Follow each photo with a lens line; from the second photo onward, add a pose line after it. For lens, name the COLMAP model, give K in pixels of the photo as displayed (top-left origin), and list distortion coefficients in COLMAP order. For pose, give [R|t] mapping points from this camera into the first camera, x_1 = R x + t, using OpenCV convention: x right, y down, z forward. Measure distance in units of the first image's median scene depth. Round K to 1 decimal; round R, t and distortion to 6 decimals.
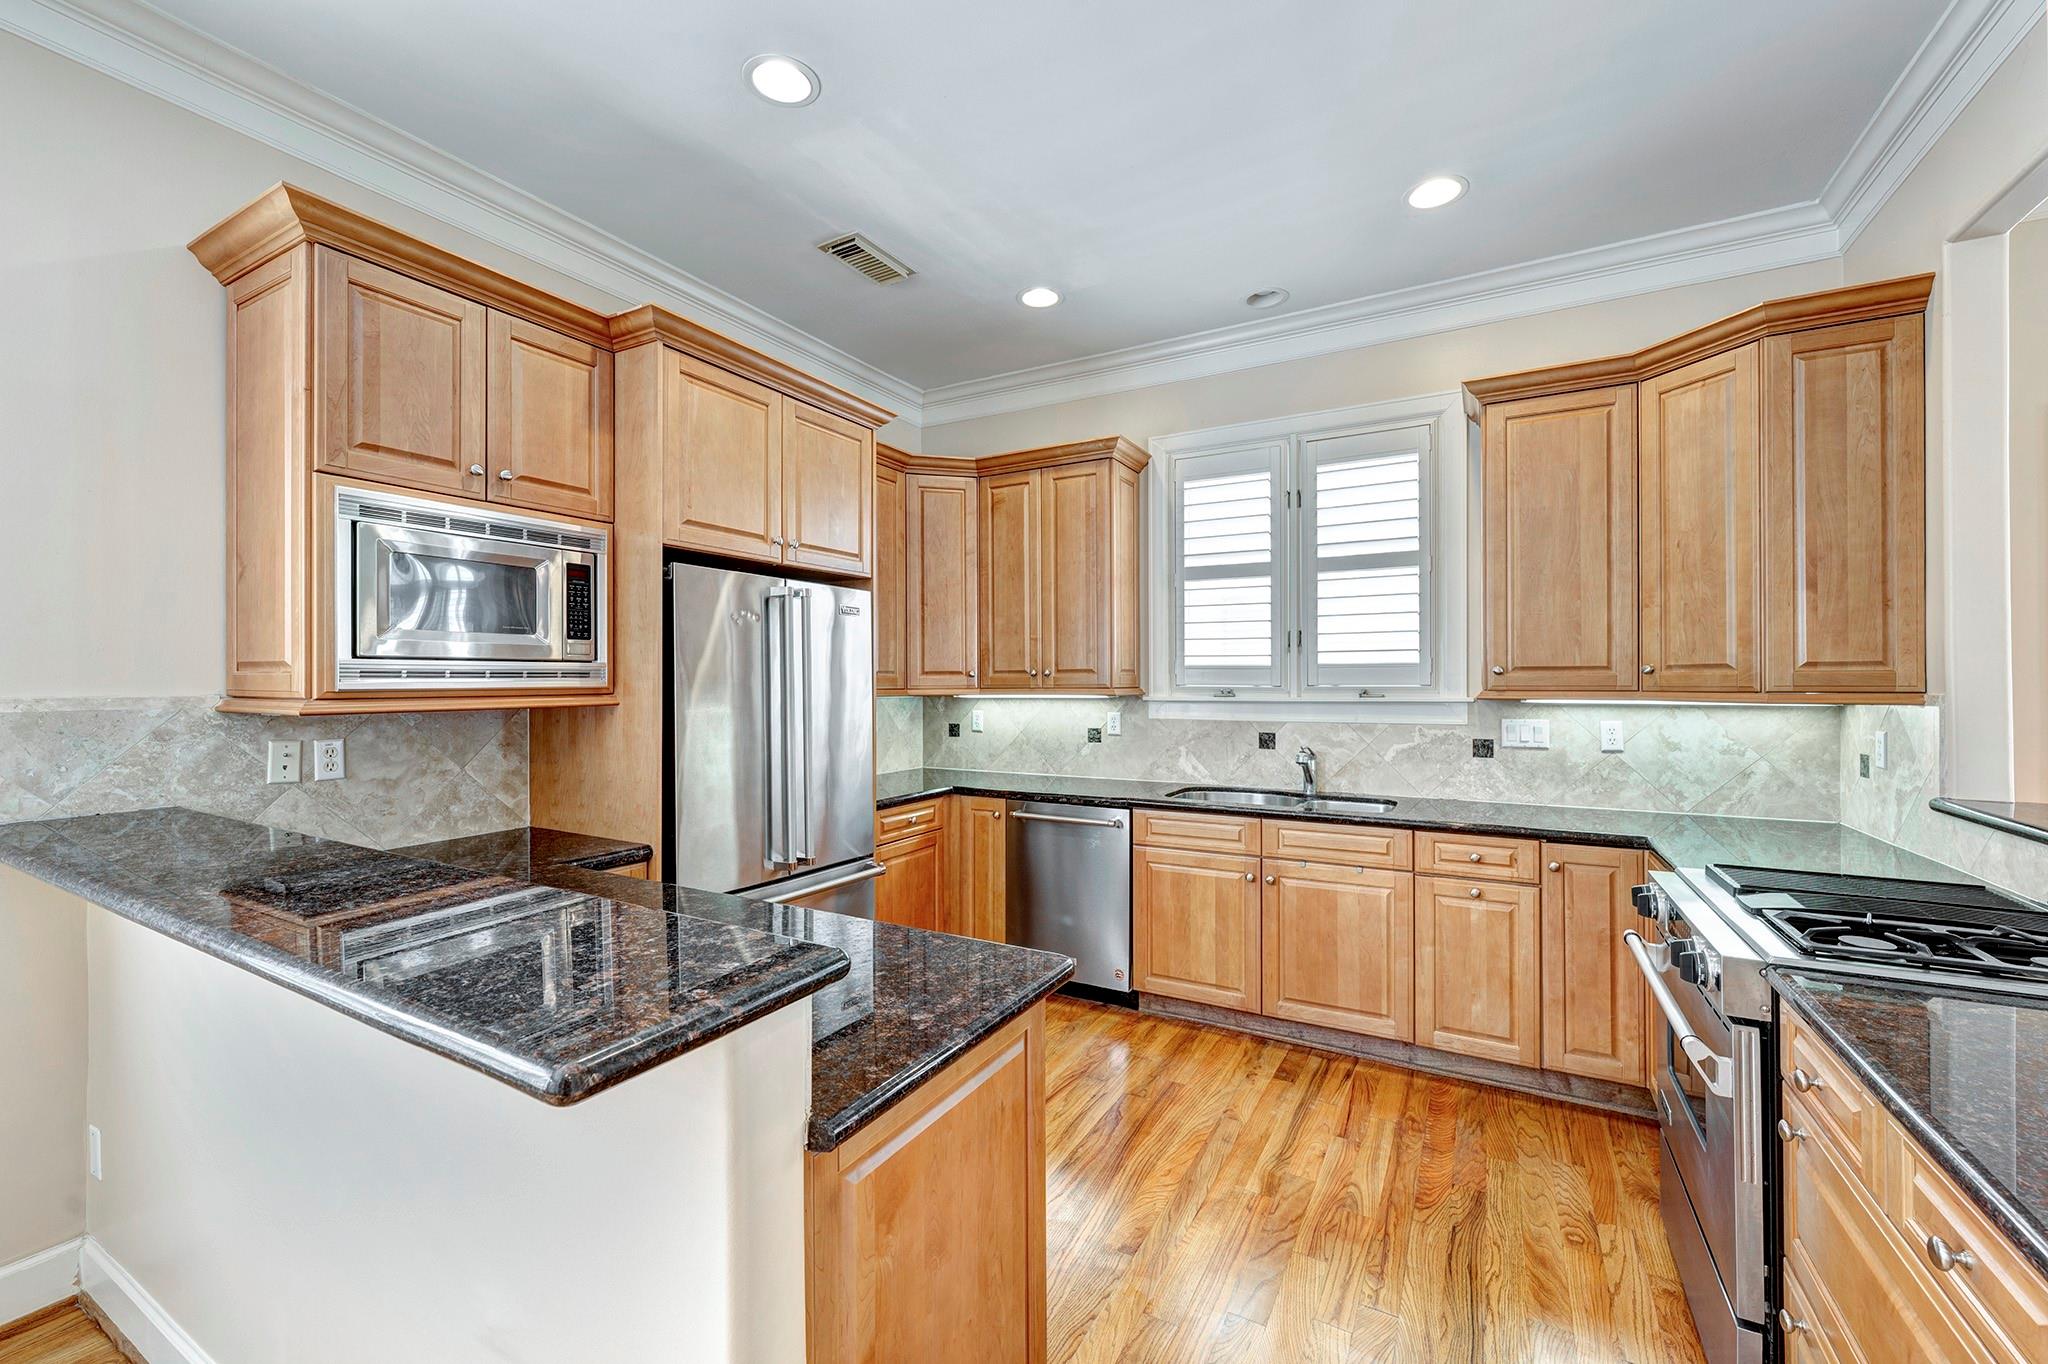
lens RADIAL K [[869.2, 0, 1019.7], [0, 869.2, 680.4], [0, 0, 1]] dist [-0.000259, -0.000151]
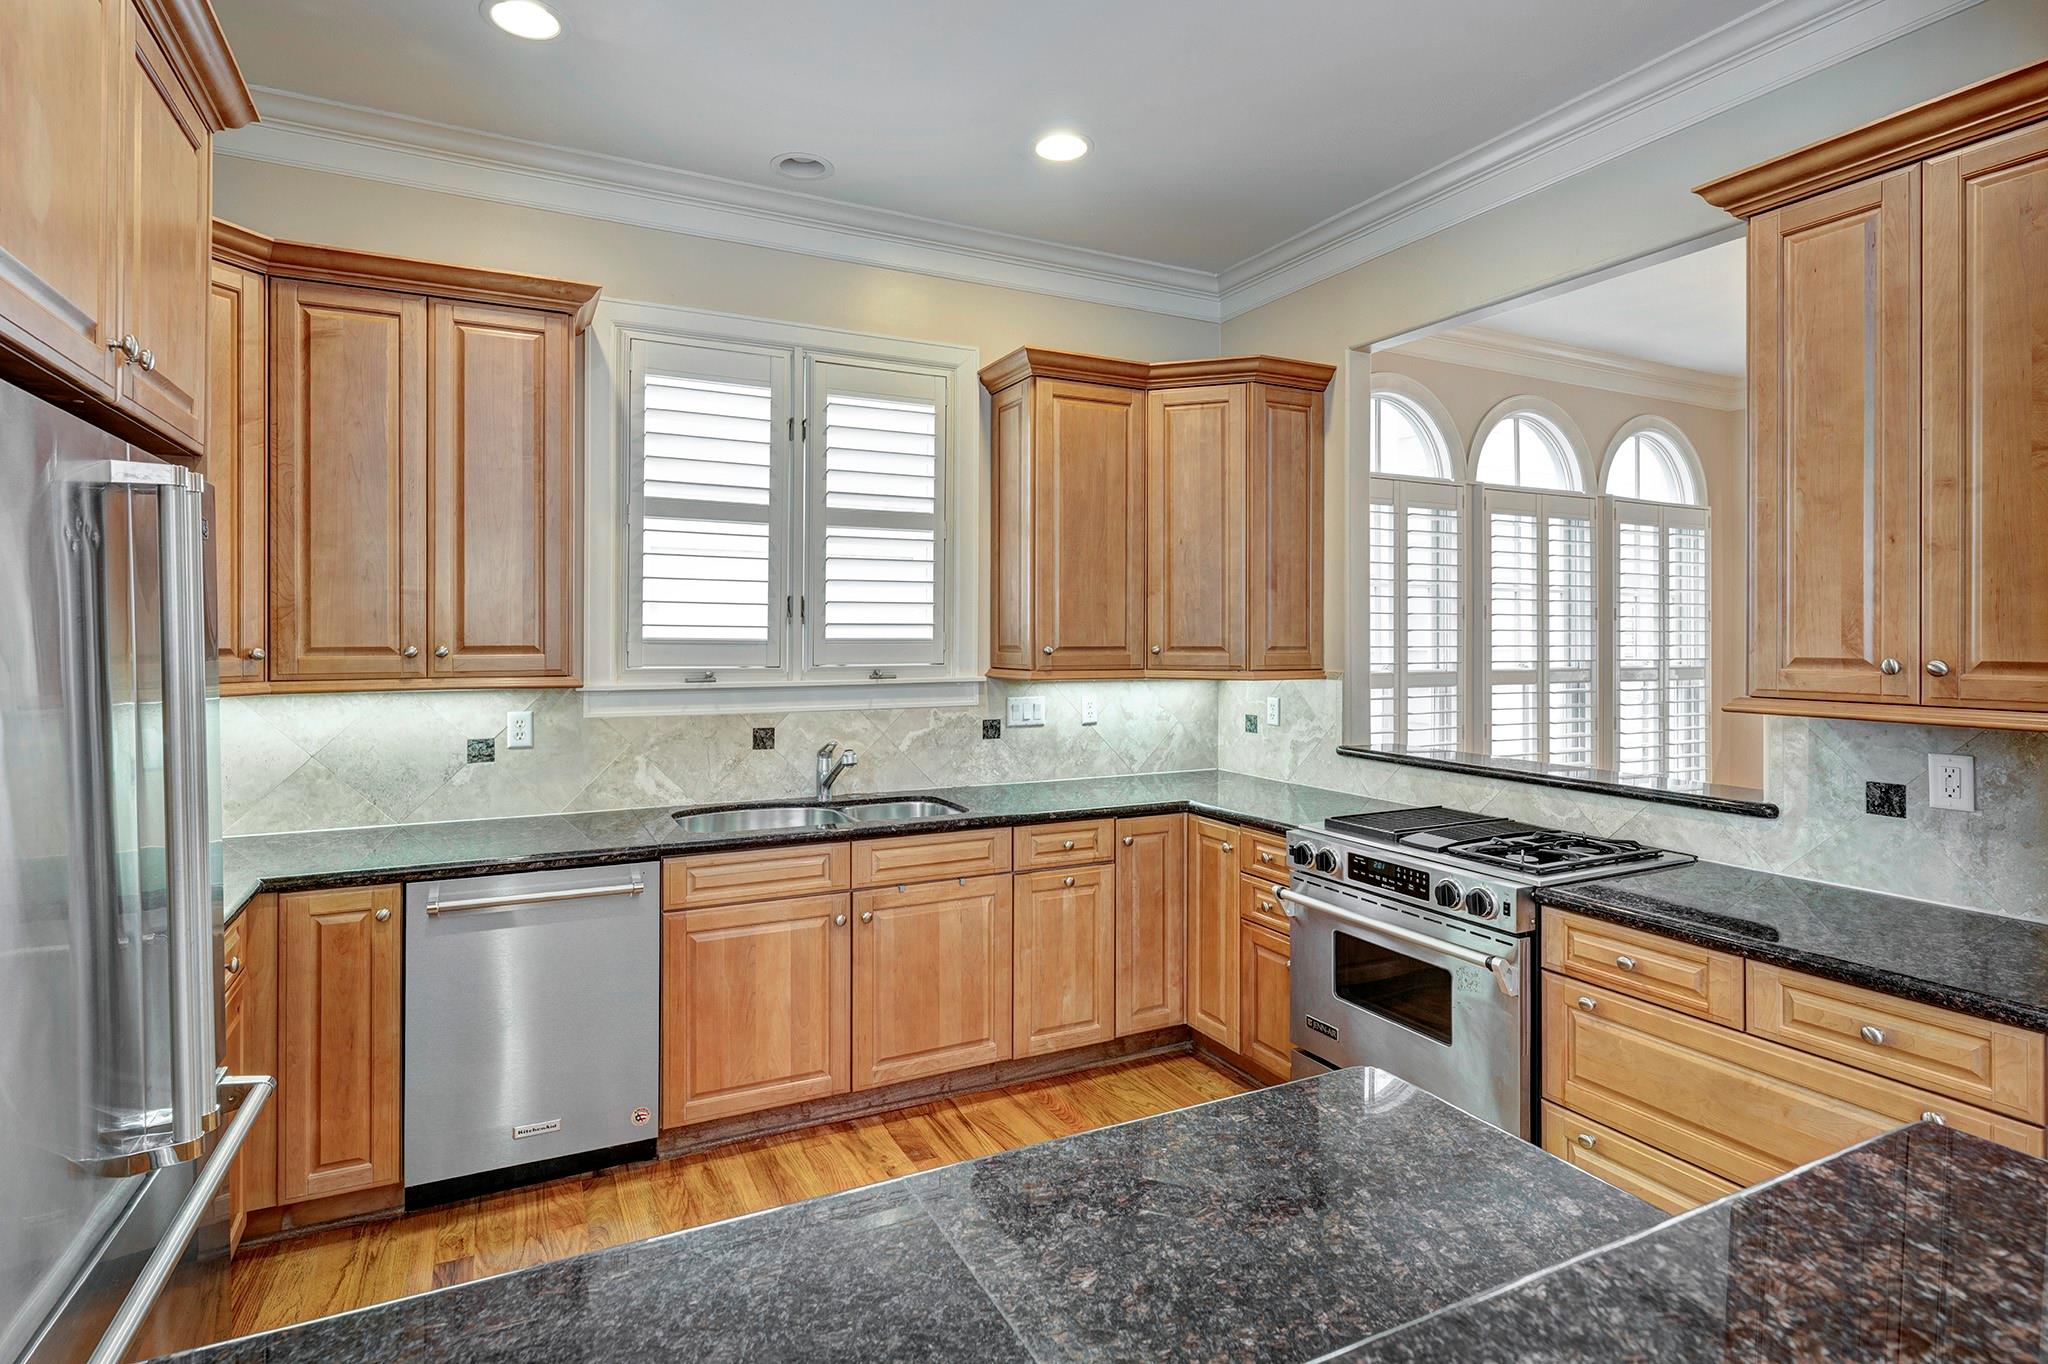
lens RADIAL K [[1033.9, 0, 1015.6], [0, 1033.9, 630.6], [0, 0, 1]] dist [-0.005564, 0.000492]
pose [[0.538849, 0.005498, 0.842384, -0.413884], [-0.005619, 0.999980, -0.002933, -0.027565], [-0.842383, -0.003153, 0.538869, 0.366537]]
